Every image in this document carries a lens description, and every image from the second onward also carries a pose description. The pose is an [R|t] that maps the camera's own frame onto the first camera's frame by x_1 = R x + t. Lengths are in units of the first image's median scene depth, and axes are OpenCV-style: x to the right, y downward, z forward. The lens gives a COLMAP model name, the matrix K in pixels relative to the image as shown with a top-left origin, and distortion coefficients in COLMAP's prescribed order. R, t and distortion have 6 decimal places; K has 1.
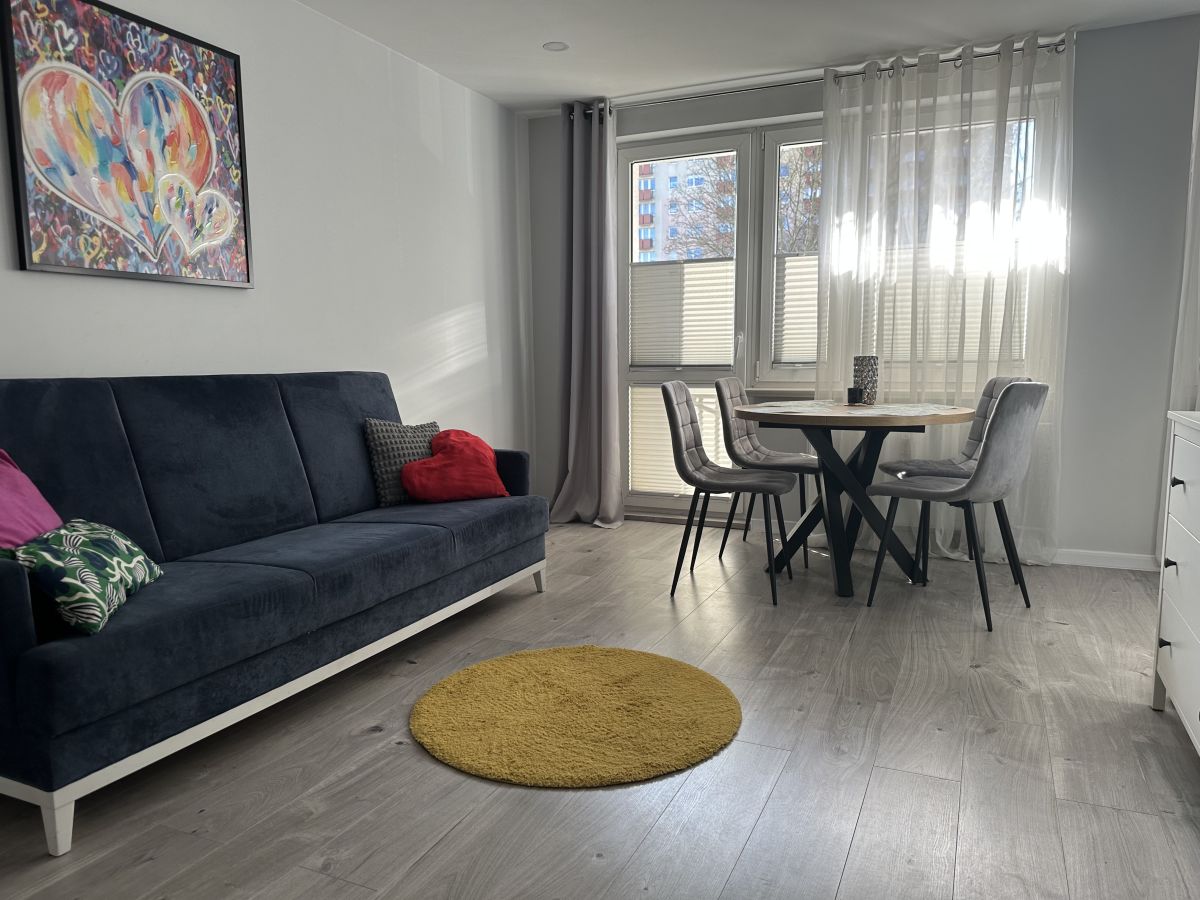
lens RADIAL K [[843.2, 0, 593.6], [0, 843.2, 456.9], [0, 0, 1]] dist [0.075056, -0.091243]
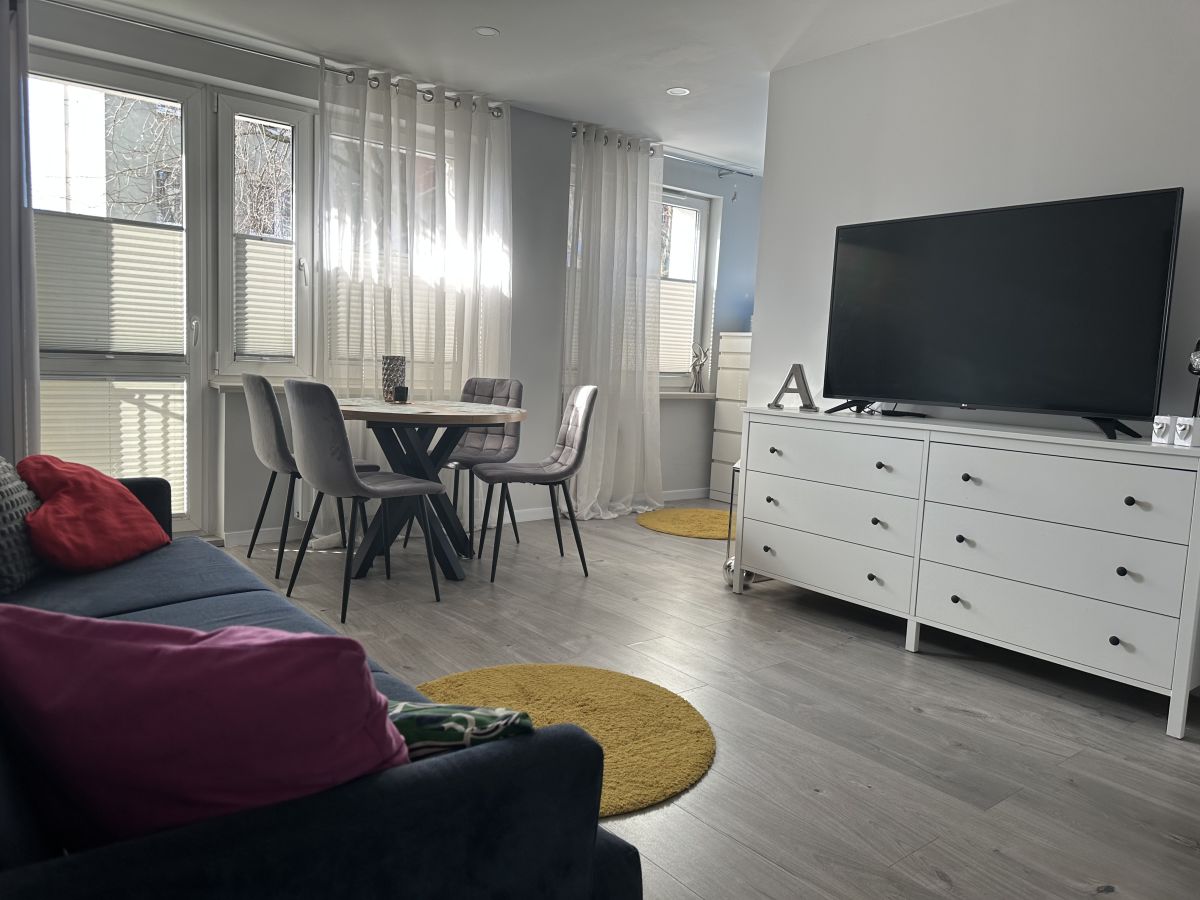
lens RADIAL K [[843.2, 0, 594.4], [0, 843.2, 447.7], [0, 0, 1]] dist [0.075056, -0.091243]
pose [[0.452929, -0.070806, 0.888730, -0.473720], [0.057464, 0.997087, 0.050153, -0.040203], [-0.889693, 0.028354, 0.455679, 0.284927]]
